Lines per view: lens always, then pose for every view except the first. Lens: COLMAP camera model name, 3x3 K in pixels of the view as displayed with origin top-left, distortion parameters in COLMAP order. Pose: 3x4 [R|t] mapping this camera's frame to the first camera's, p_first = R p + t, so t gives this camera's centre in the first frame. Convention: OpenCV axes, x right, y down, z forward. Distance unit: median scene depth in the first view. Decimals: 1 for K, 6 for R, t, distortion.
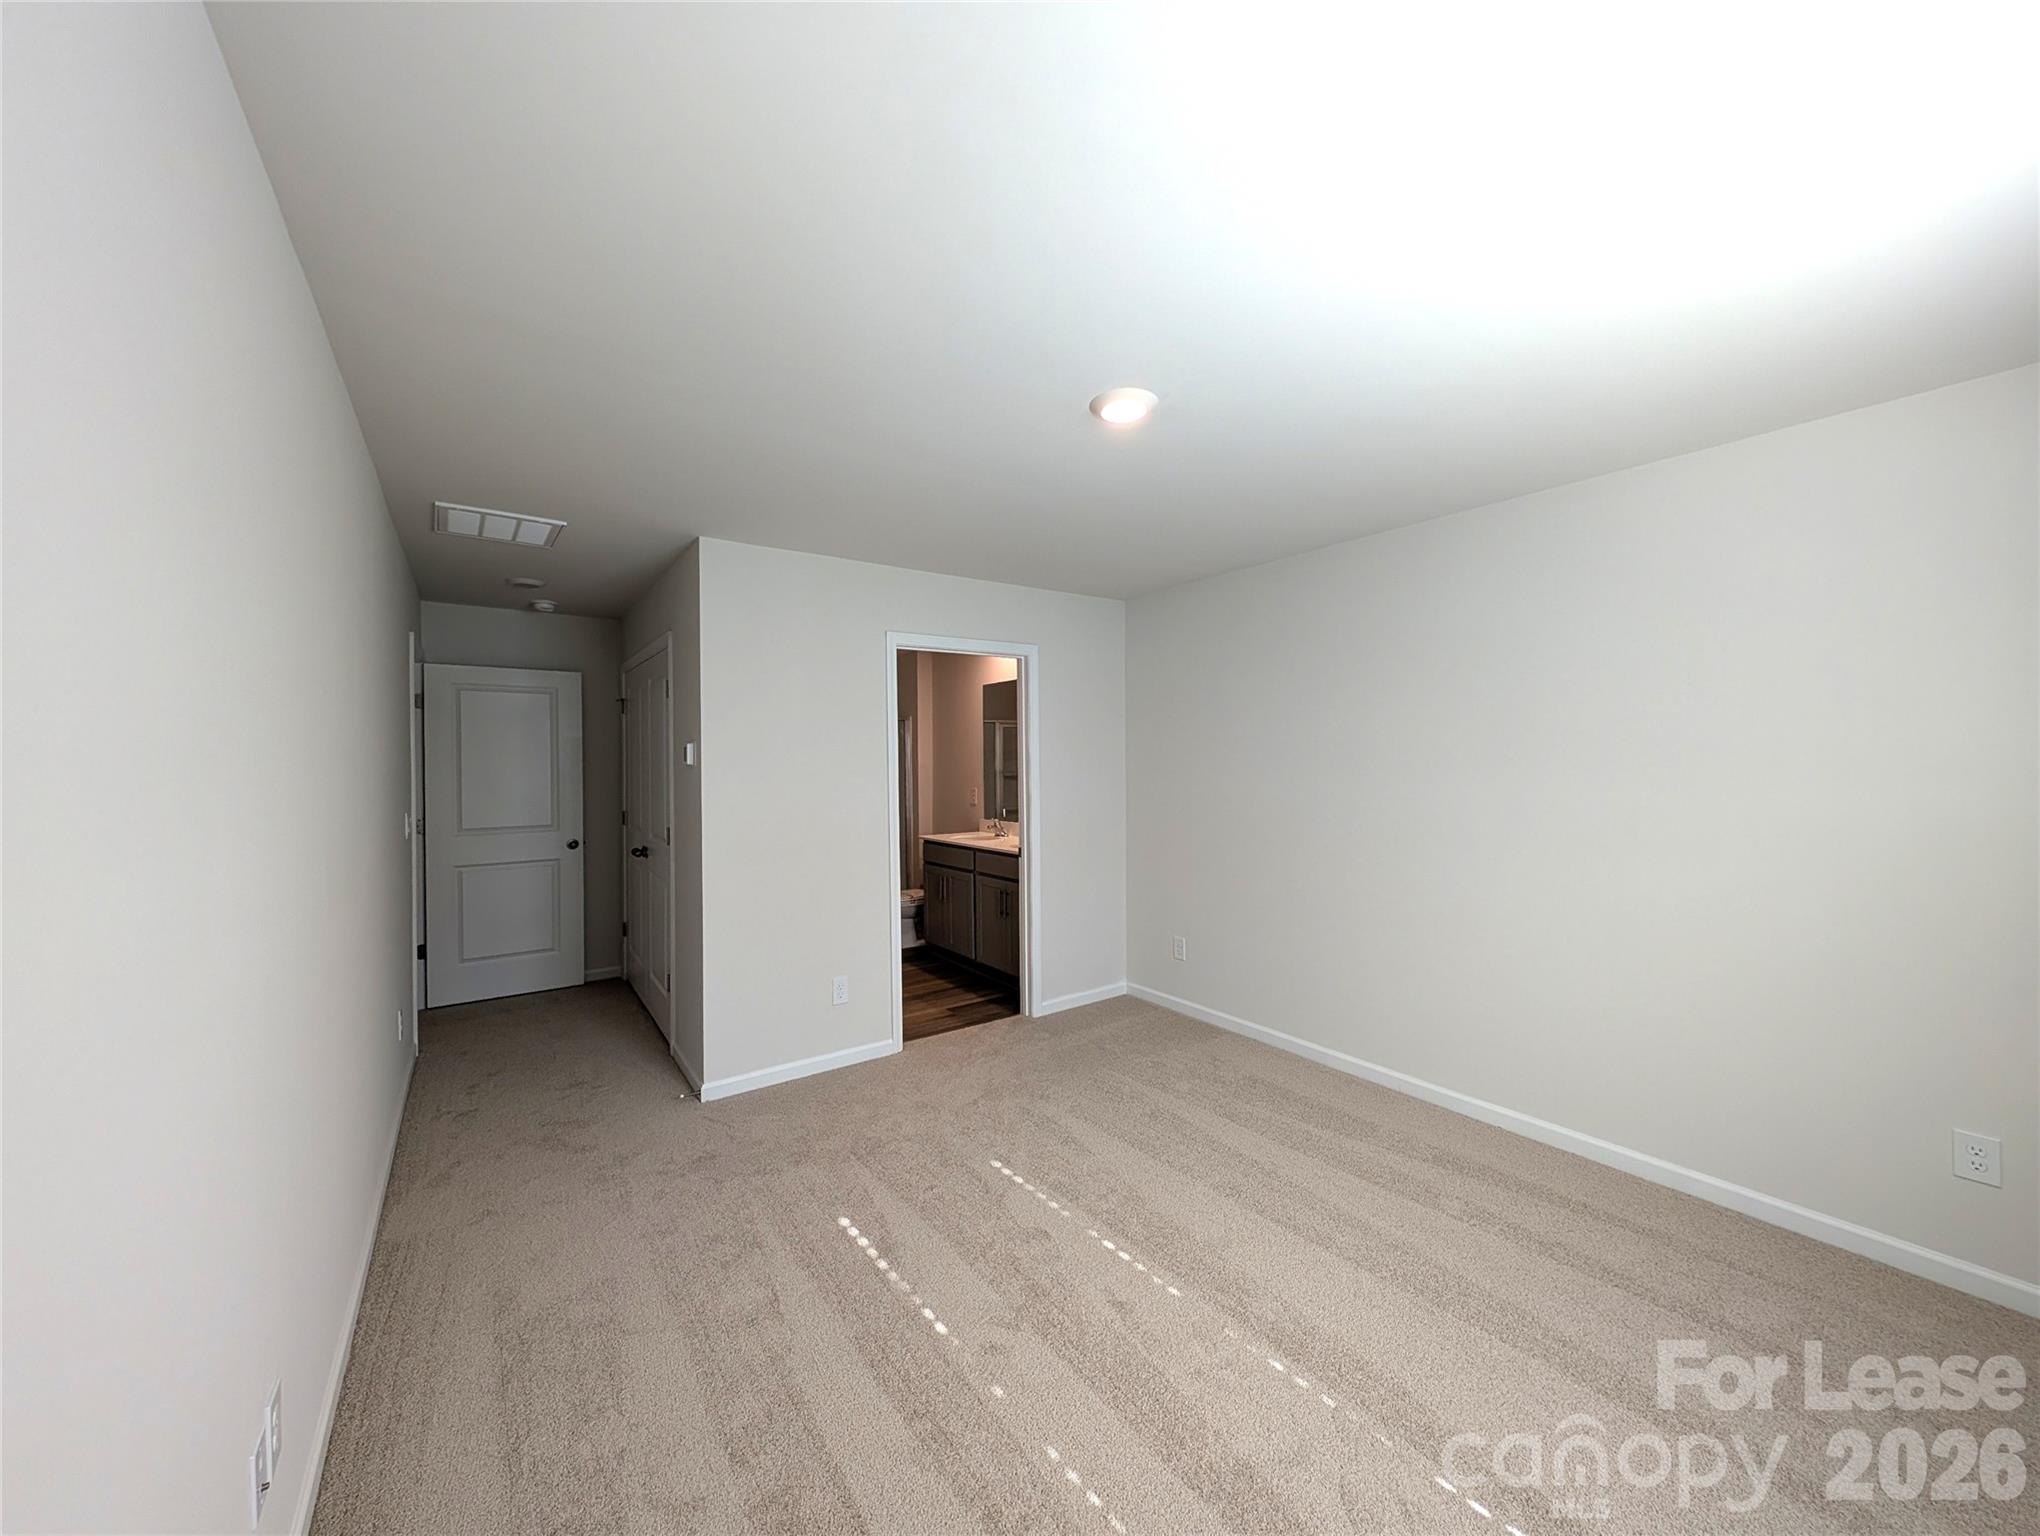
lens RADIAL K [[761.4, 0, 1005.8], [0, 761.4, 768.1], [0, 0, 1]] dist [-0.000454, -0.000589]
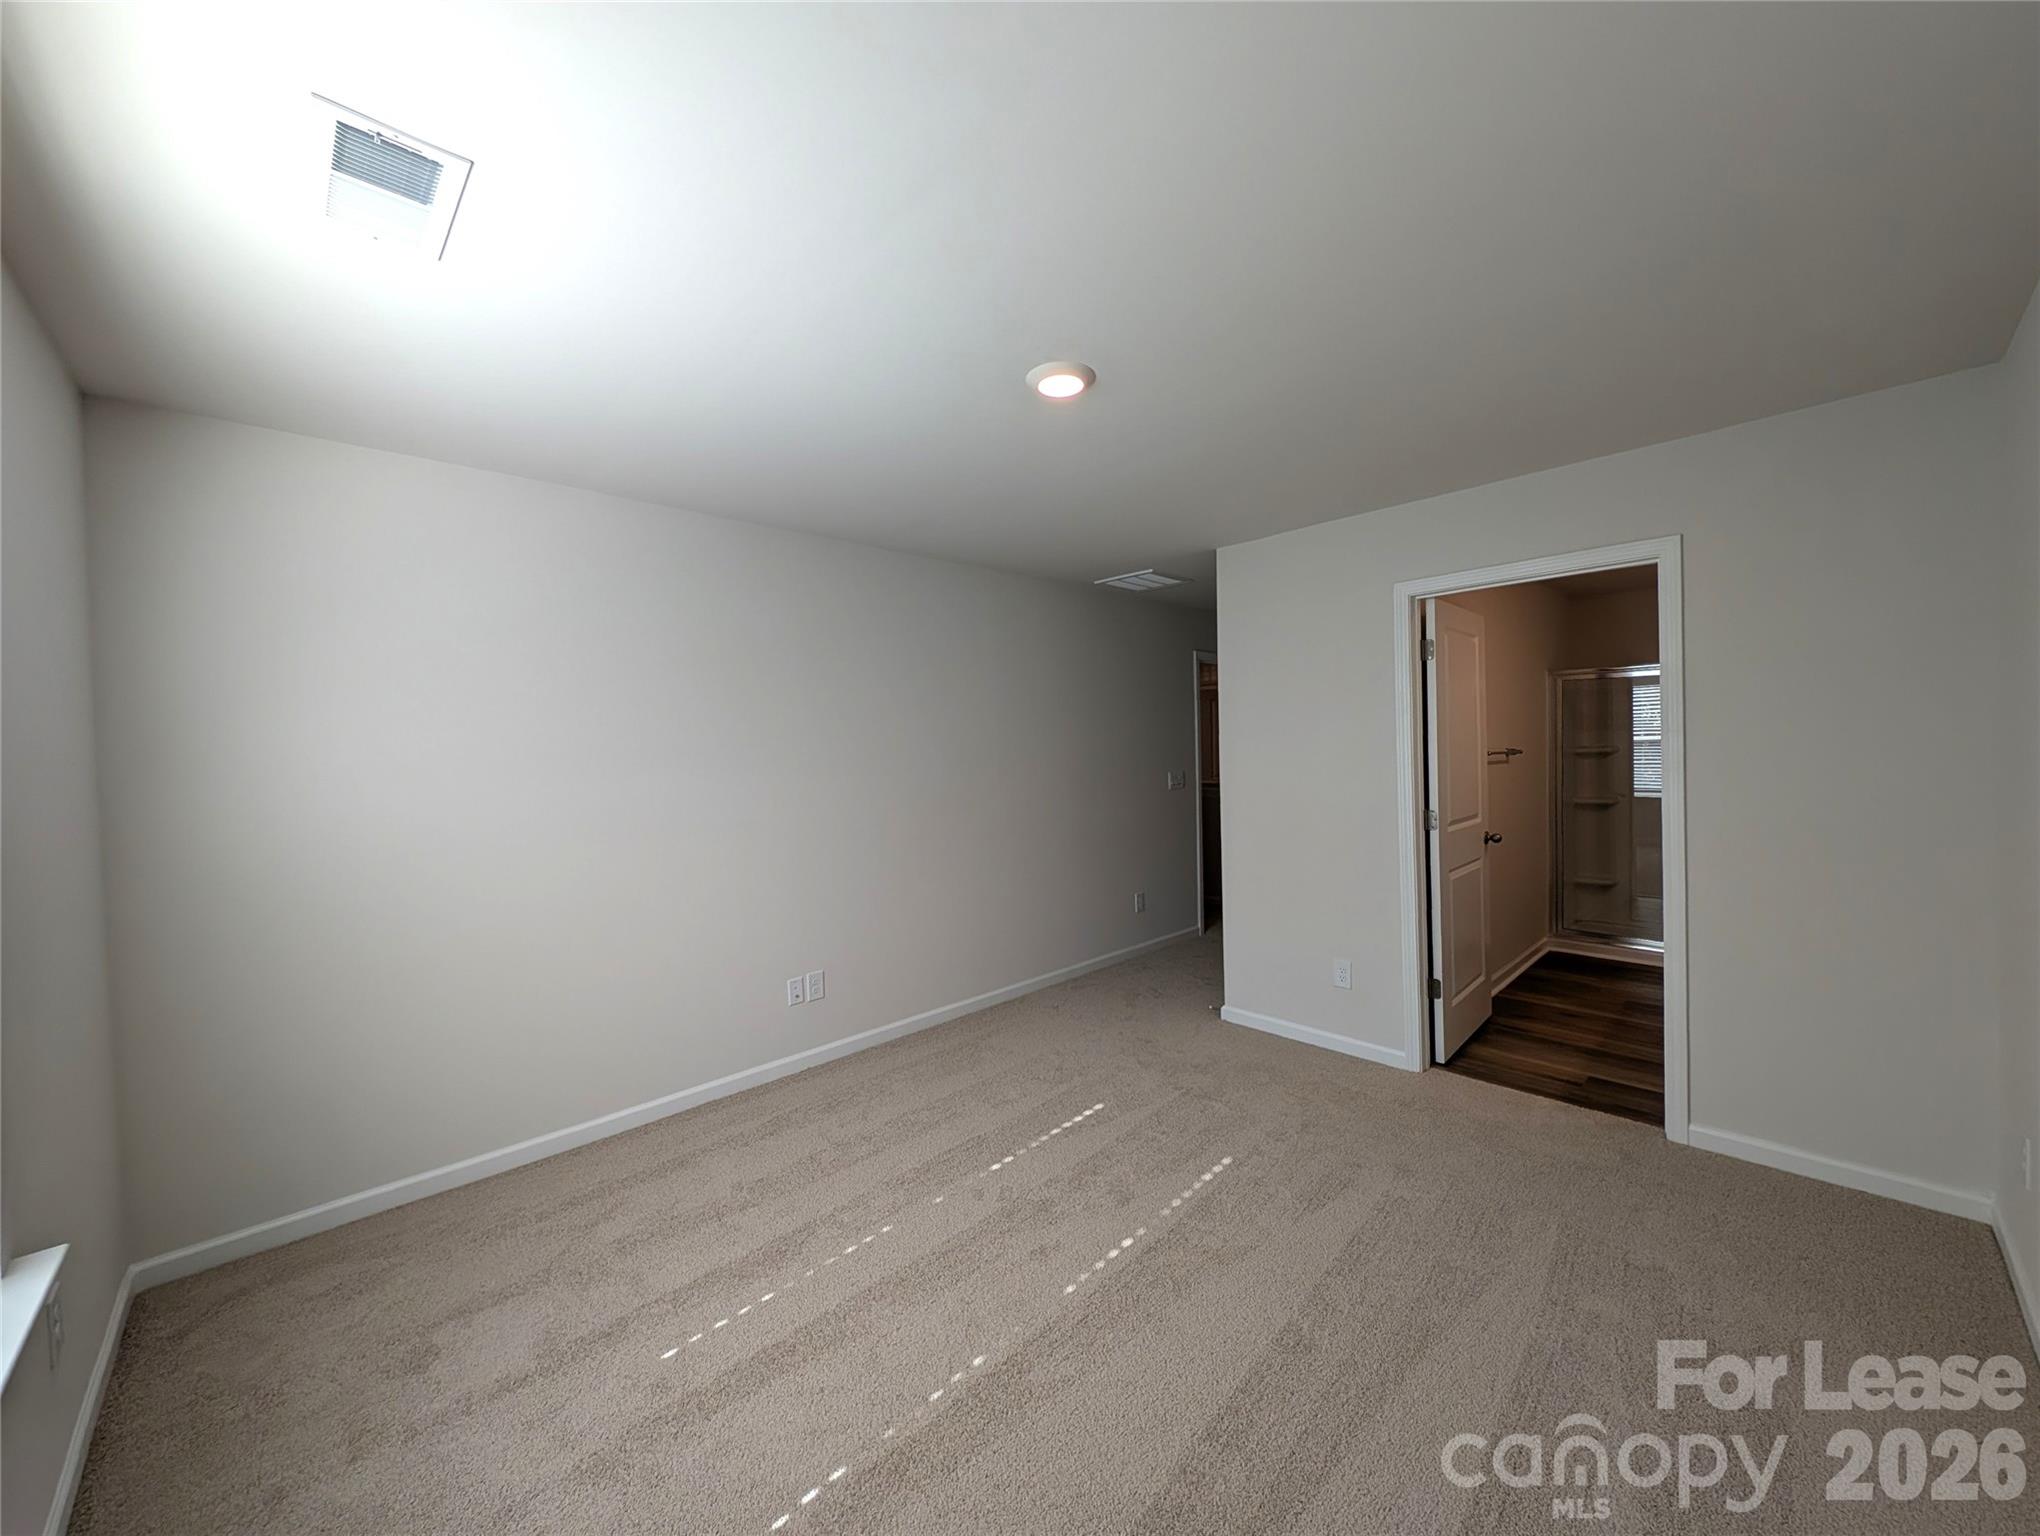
lens RADIAL K [[761.4, 0, 1017.0], [0, 761.4, 761.8], [0, 0, 1]] dist [-0.000454, -0.000589]
pose [[0.157973, 0.029087, -0.987015, 0.789824], [0.014274, 0.999394, 0.031736, -0.012231], [0.987340, -0.019102, 0.157462, 0.541587]]
